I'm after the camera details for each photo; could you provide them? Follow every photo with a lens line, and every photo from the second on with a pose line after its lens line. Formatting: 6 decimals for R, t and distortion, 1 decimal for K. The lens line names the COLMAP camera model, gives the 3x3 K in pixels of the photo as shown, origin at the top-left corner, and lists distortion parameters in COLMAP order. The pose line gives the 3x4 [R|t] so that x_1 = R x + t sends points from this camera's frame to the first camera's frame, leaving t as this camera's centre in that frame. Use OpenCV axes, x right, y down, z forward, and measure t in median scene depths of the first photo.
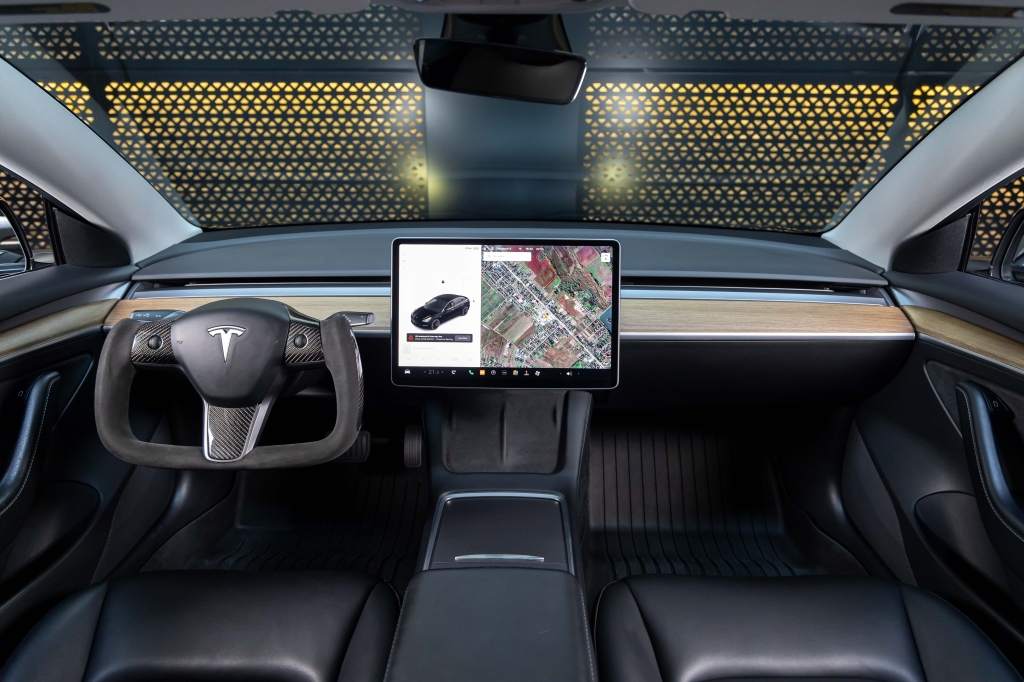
lens RADIAL K [[692.3, 0, 513.1], [0, 692.3, 346.5], [0, 0, 1]] dist [0.004467, -0.008921]
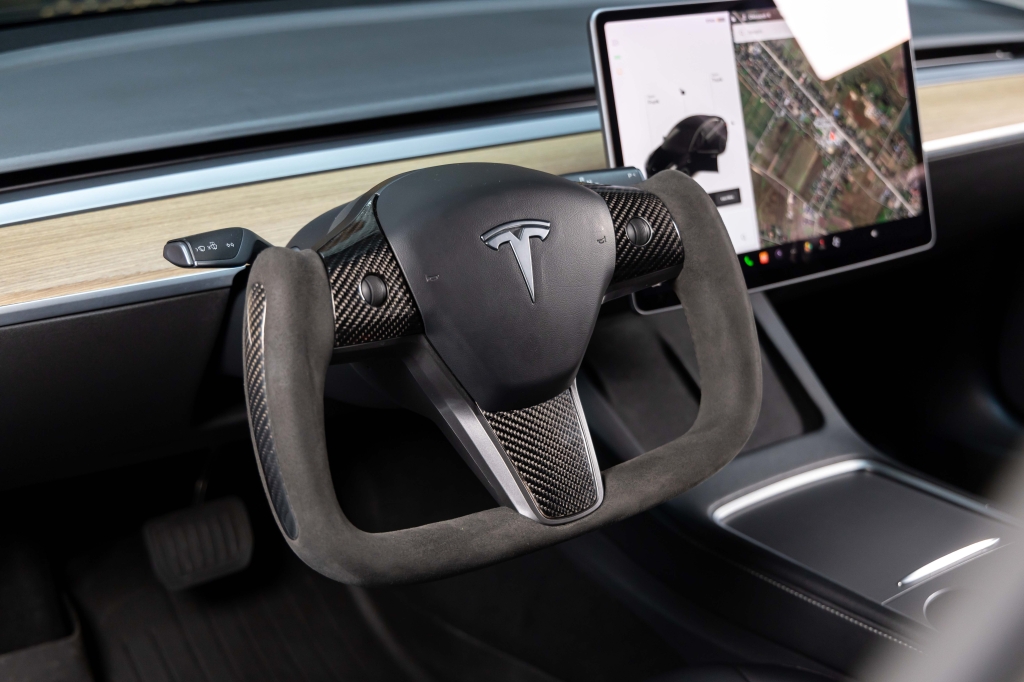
lens RADIAL K [[1453.2, 0, 516.2], [0, 1453.2, 345.3], [0, 0, 1]] dist [0.026006, 0.000000]
pose [[0.801582, -0.203117, 0.562325, -0.825564], [0.183374, 0.978717, 0.092126, -0.033104], [-0.569069, 0.029269, 0.821768, 0.207575]]
